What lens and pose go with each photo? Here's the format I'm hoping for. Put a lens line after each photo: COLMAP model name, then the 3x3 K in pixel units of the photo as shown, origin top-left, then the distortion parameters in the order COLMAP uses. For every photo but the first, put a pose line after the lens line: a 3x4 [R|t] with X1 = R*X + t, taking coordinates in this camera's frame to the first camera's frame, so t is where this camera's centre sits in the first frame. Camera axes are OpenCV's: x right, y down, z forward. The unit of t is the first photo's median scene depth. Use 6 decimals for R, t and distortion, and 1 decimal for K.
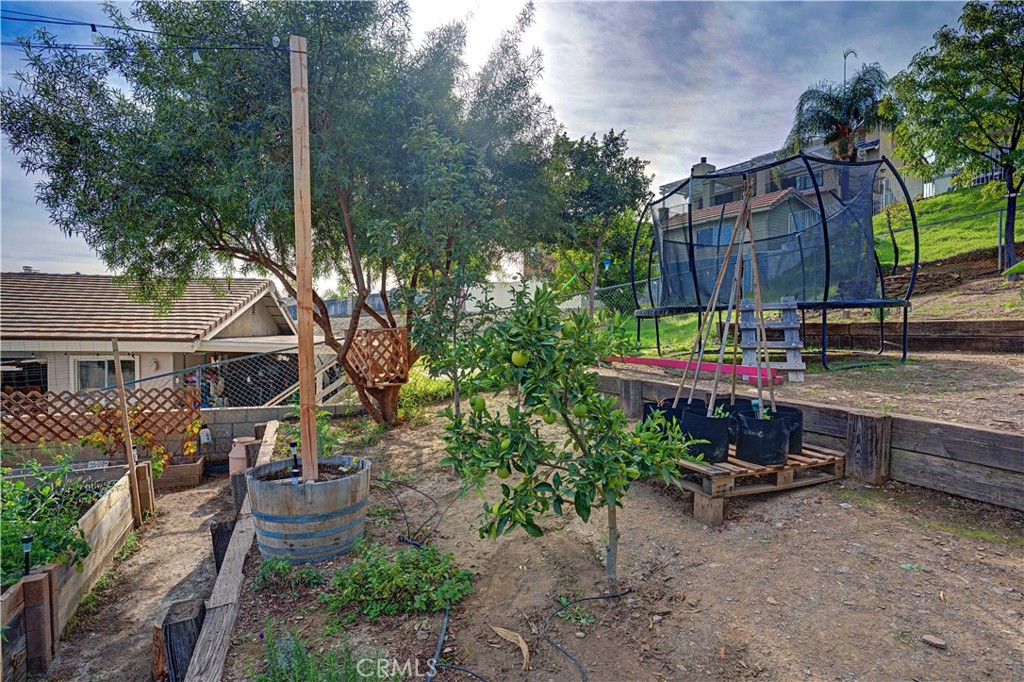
lens RADIAL K [[501.5, 0, 512.0], [0, 501.5, 341.0], [0, 0, 1]] dist [-0.063591, 0.024874]
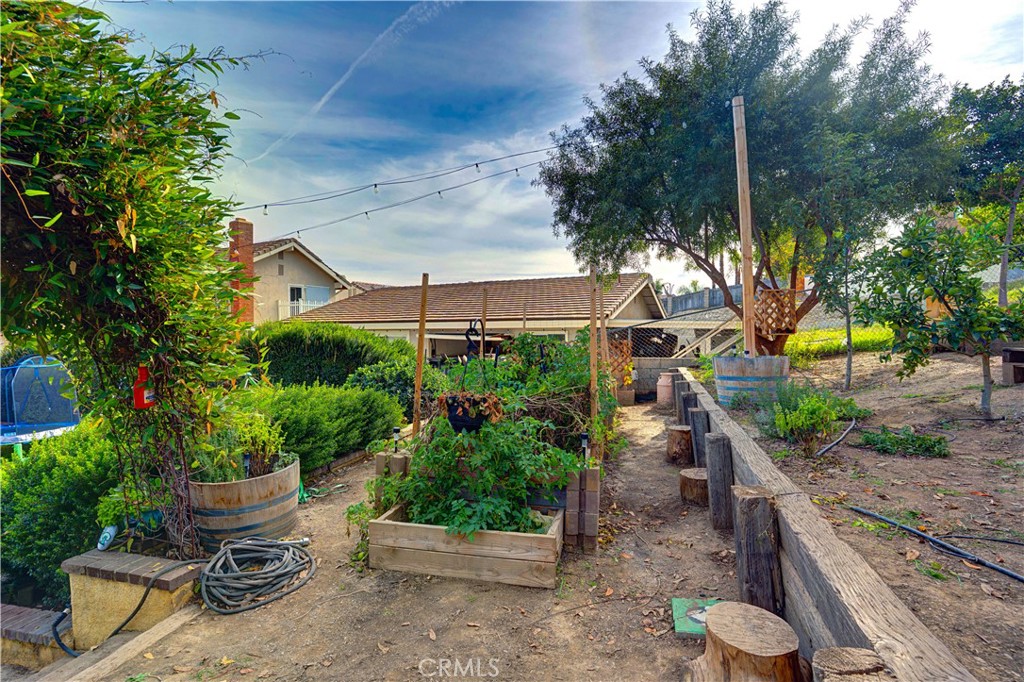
lens RADIAL K [[501.5, 0, 512.0], [0, 501.5, 341.0], [0, 0, 1]] dist [-0.063591, 0.024874]
pose [[0.782862, -0.002495, -0.622190, -0.003023], [0.003853, 0.999992, 0.000838, 0.099795], [0.622183, -0.003053, 0.782866, -0.381346]]
